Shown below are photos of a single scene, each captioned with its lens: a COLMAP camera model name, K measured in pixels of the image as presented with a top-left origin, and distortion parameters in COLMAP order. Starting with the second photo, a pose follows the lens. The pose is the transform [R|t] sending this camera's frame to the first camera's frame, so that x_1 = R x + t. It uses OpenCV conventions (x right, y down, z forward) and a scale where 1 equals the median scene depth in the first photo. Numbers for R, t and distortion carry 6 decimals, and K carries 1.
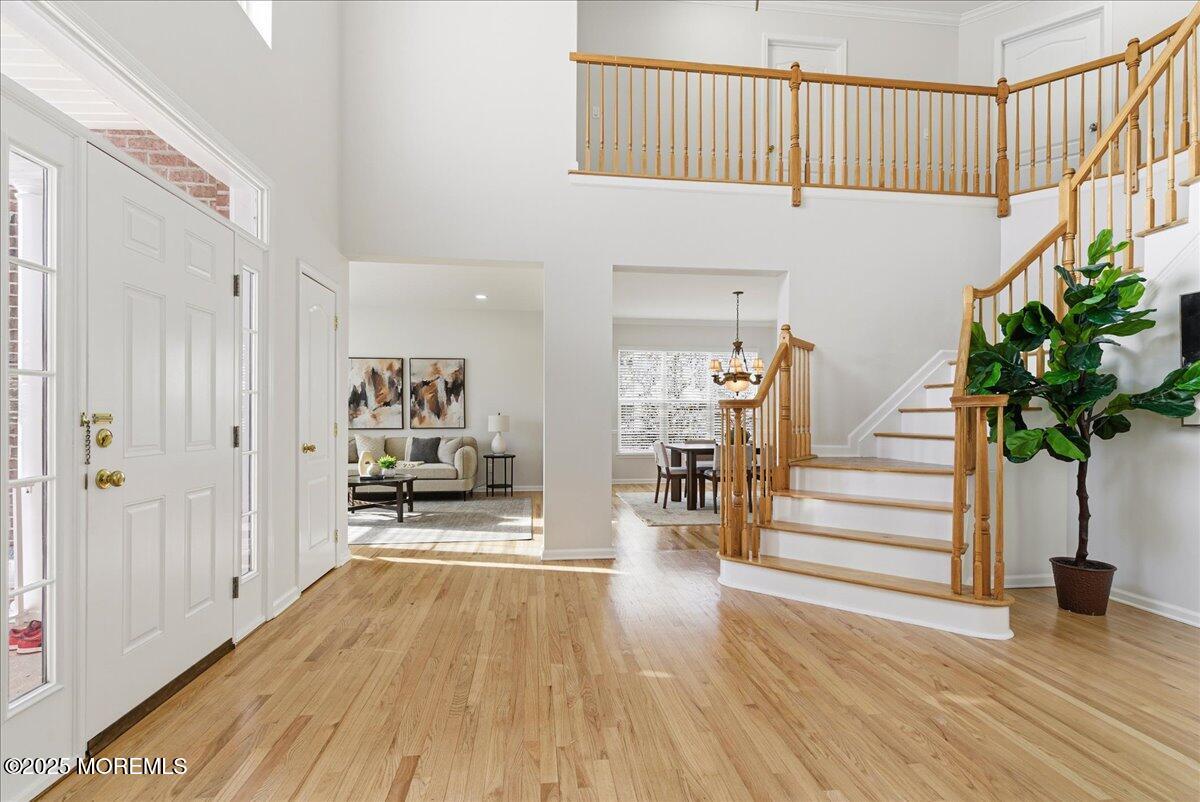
lens RADIAL K [[551.9, 0, 600.4], [0, 551.9, 404.5], [0, 0, 1]] dist [0.001050, 0.000211]
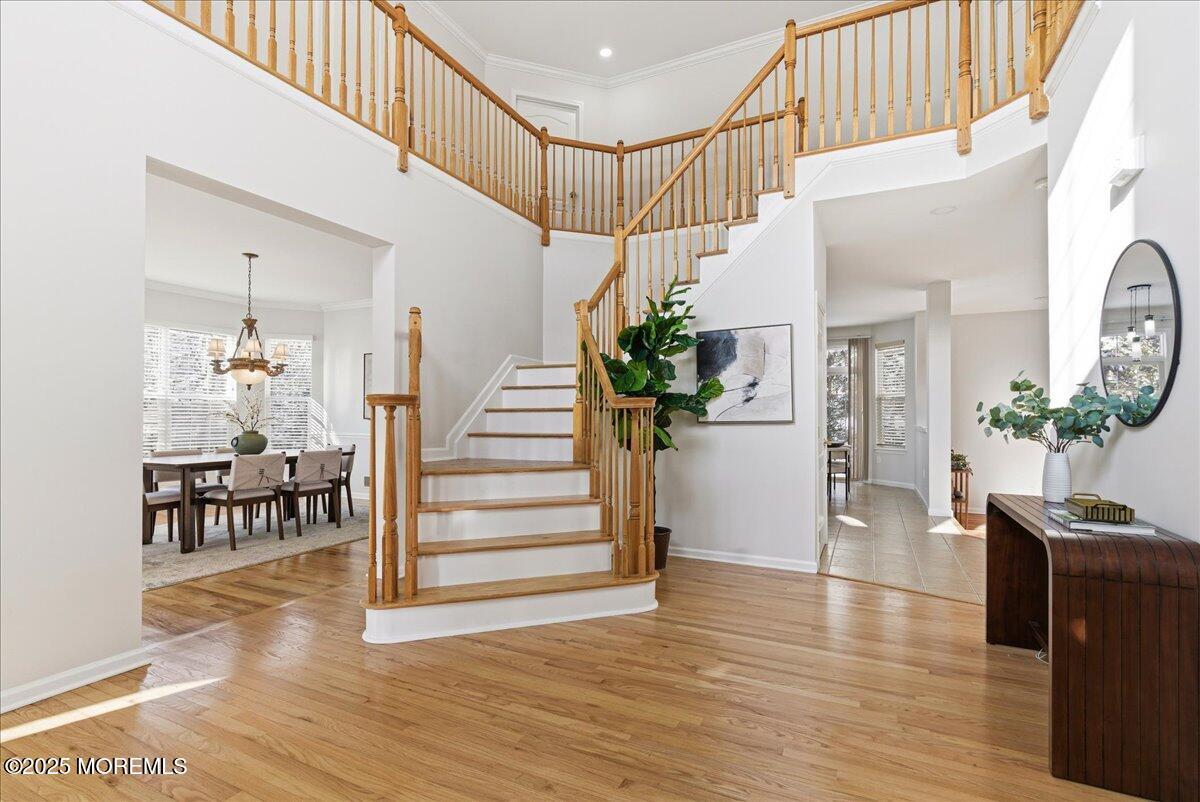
lens RADIAL K [[551.9, 0, 600.4], [0, 551.9, 404.5], [0, 0, 1]] dist [0.001050, 0.000211]
pose [[0.550003, 0.016687, 0.834996, -0.233080], [-0.016710, 0.999820, -0.008974, 0.007042], [-0.834995, -0.009018, 0.550183, 0.339626]]
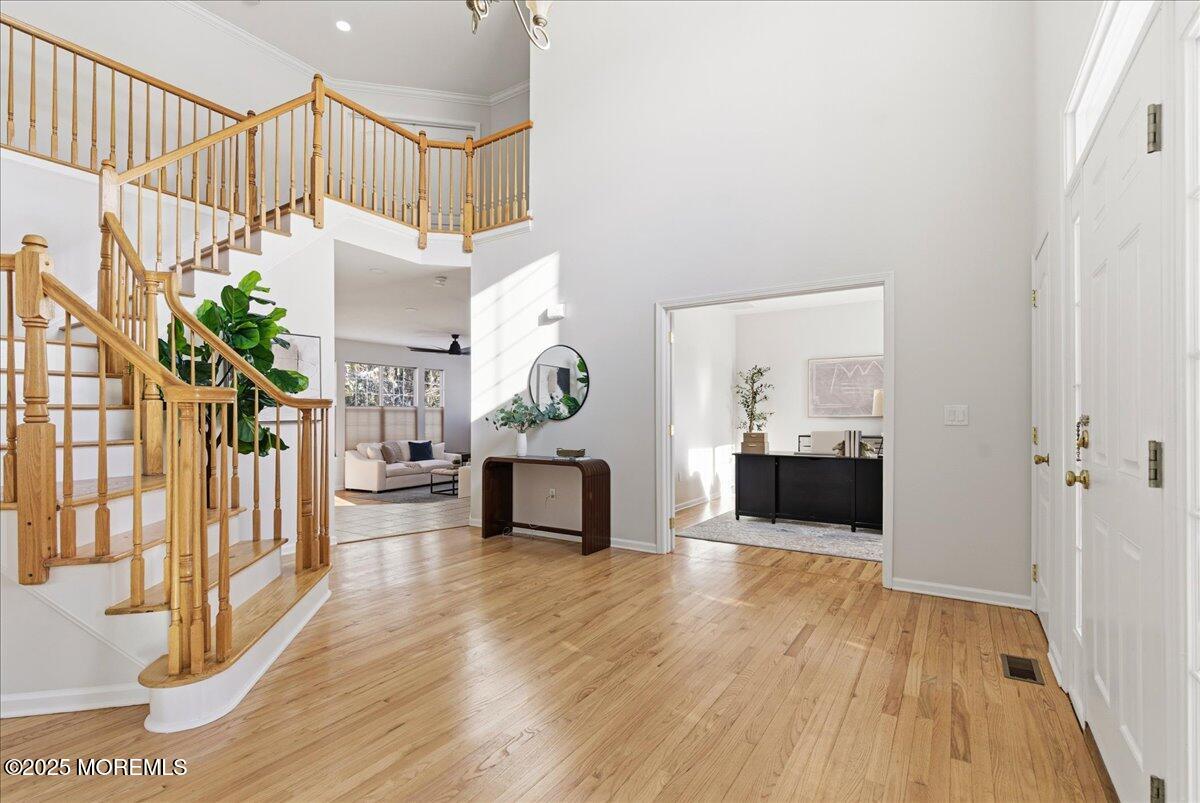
lens RADIAL K [[551.9, 0, 600.4], [0, 551.9, 405.0], [0, 0, 1]] dist [0.001050, 0.000211]
pose [[-0.762807, 0.011244, 0.646529, -0.430099], [-0.013732, 0.999342, -0.033581, 0.021365], [-0.646481, -0.034495, -0.762150, 1.161687]]
